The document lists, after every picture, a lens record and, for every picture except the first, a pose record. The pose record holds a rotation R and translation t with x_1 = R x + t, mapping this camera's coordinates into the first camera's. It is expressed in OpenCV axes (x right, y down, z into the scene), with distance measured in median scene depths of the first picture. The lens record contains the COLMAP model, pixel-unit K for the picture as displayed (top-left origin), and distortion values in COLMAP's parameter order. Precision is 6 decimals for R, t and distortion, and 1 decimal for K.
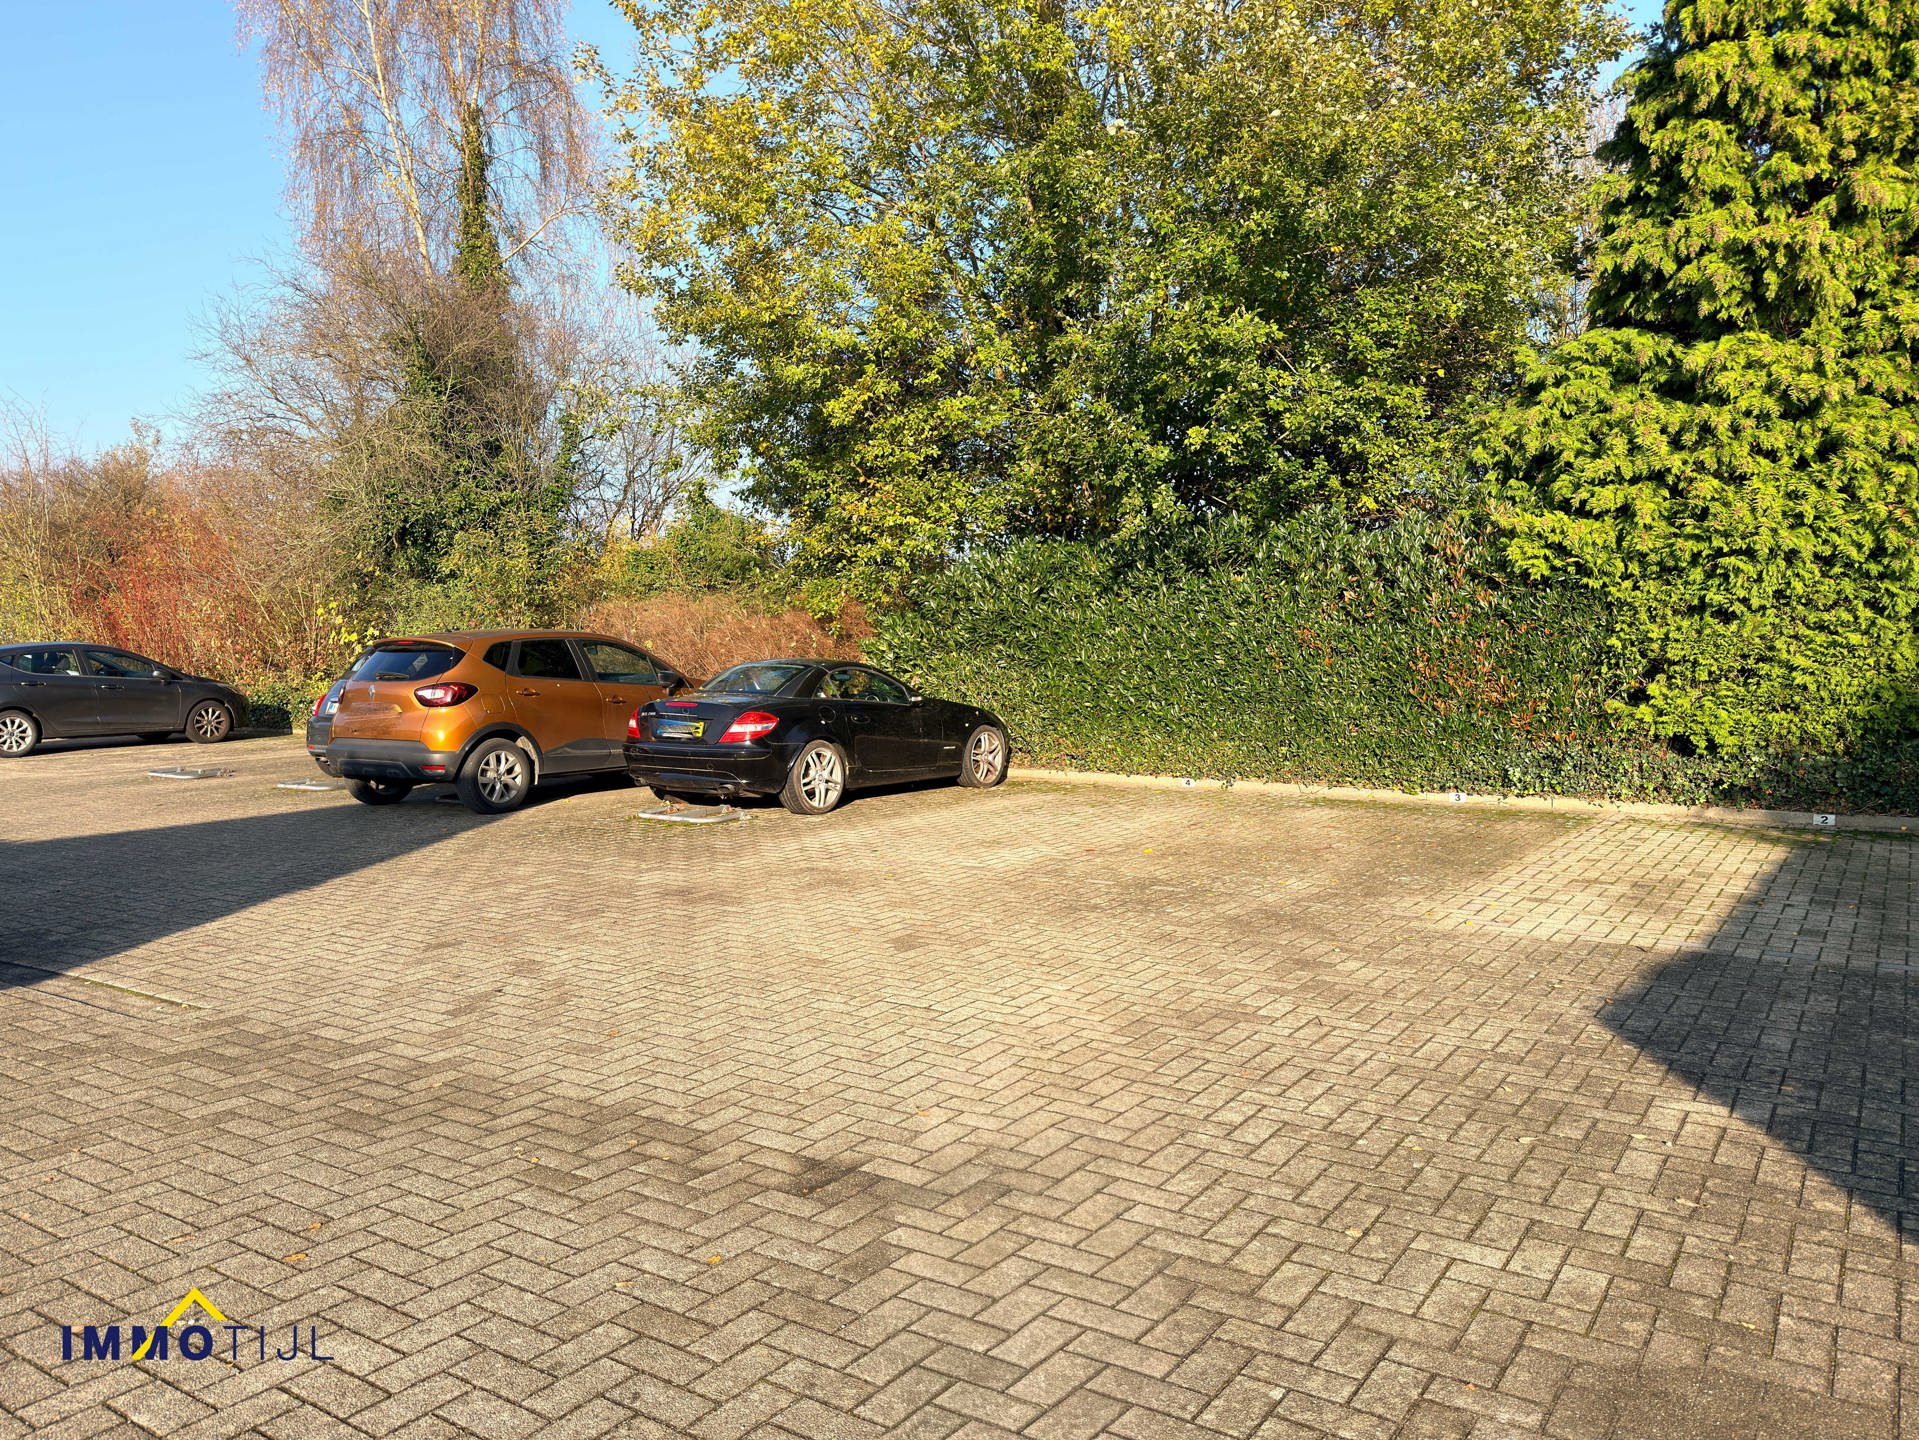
lens RADIAL K [[1413.4, 0, 959.5], [0, 1413.4, 720.0], [0, 0, 1]] dist [0.200786, -0.137309]
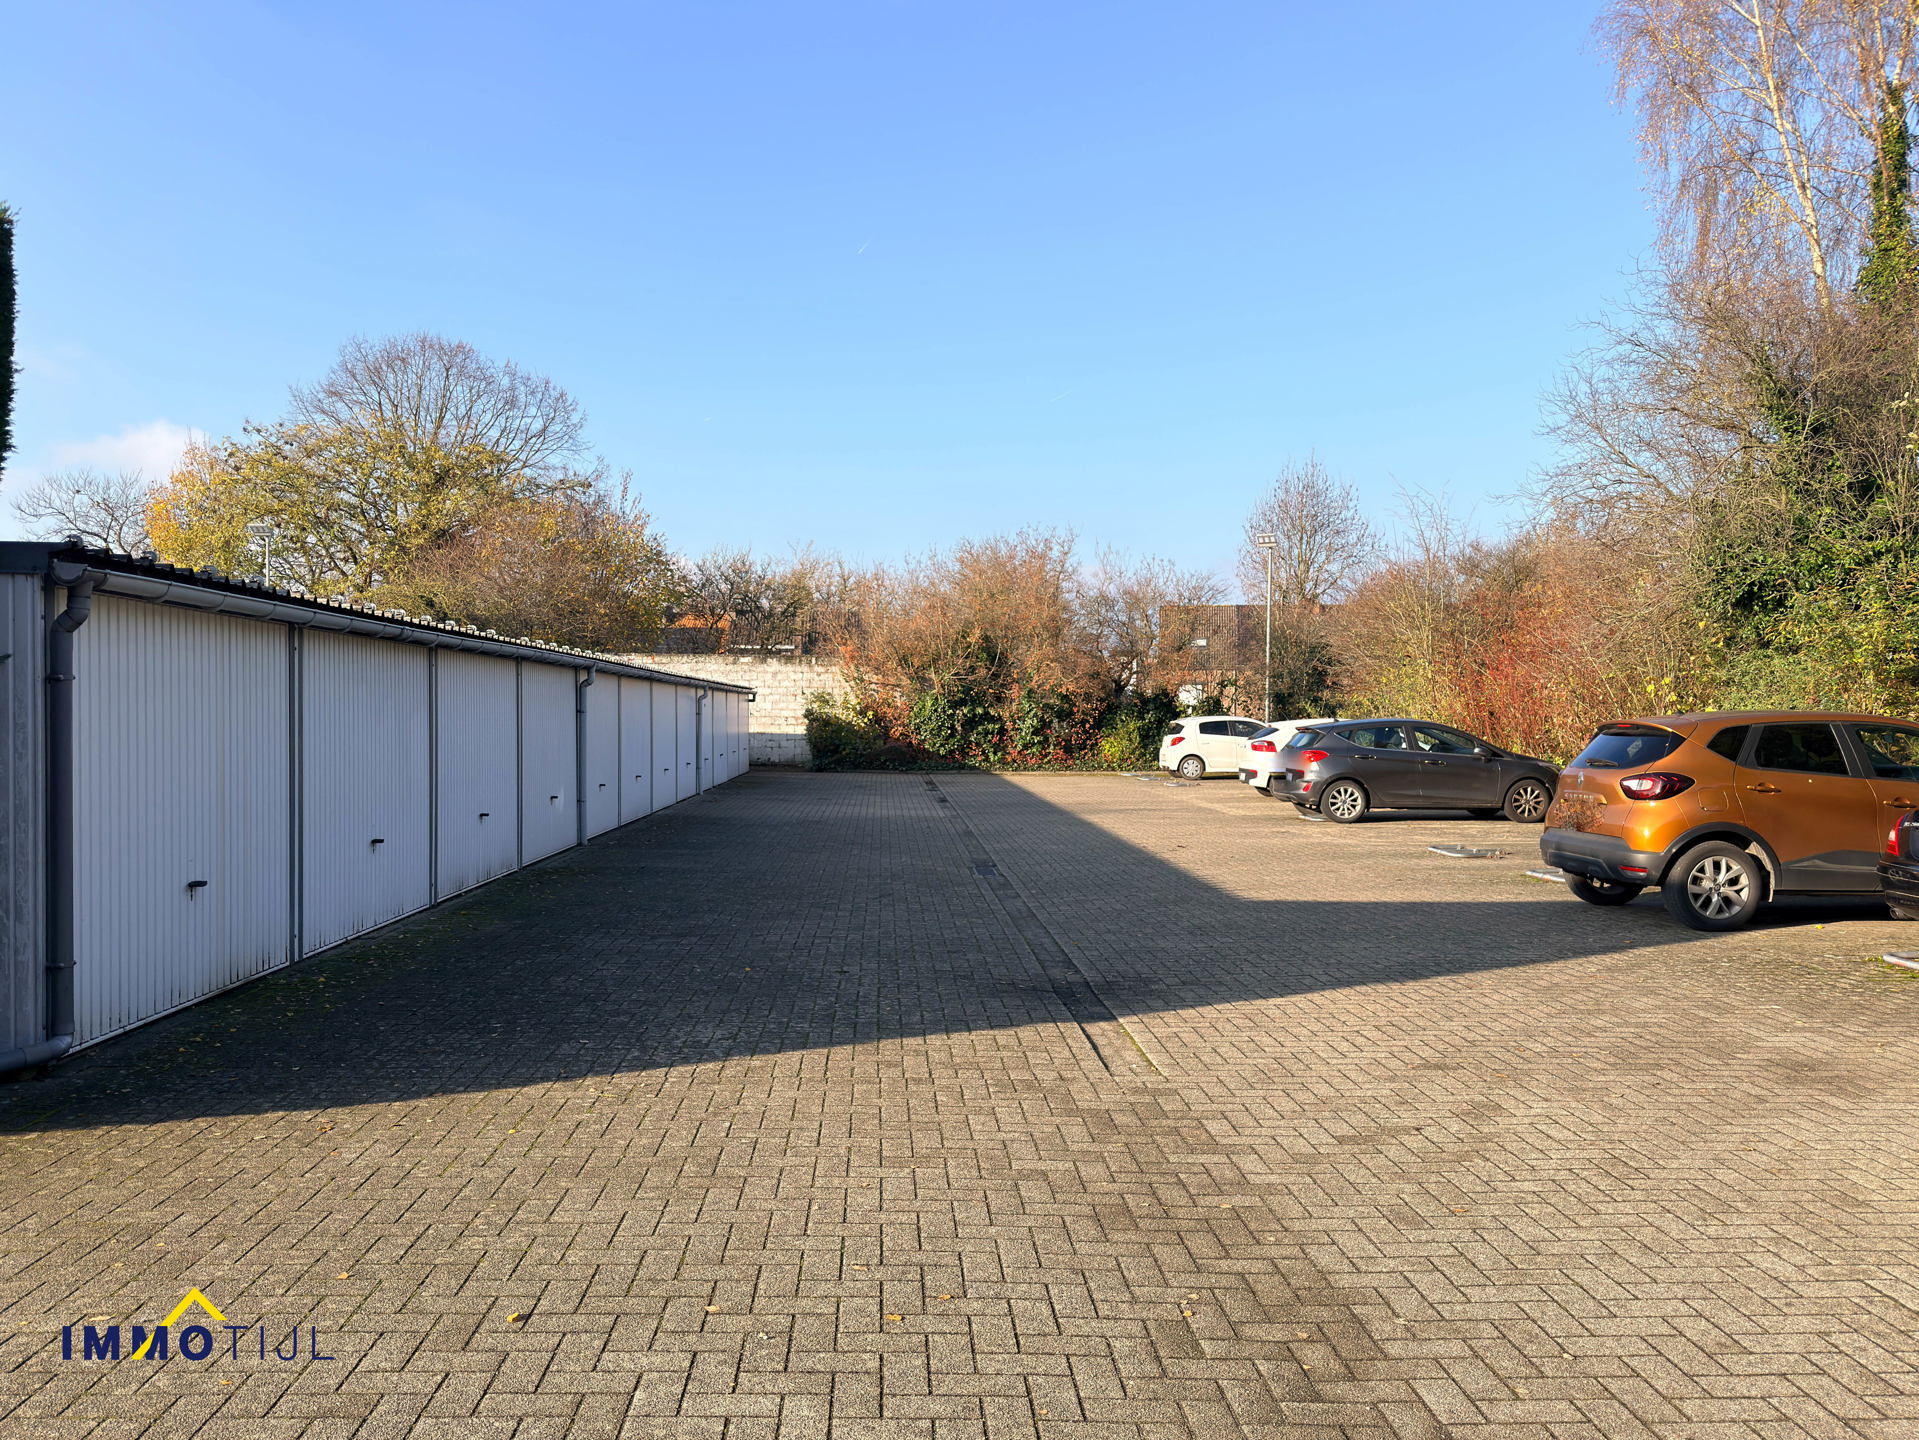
lens RADIAL K [[1540.4, 0, 961.0], [0, 1540.4, 767.8], [0, 0, 1]] dist [0.070787, -0.044360]
pose [[0.611009, 0.044092, -0.790395, 0.282189], [-0.060465, 0.998130, 0.008938, -0.025814], [0.789311, 0.042330, 0.612533, 0.224635]]
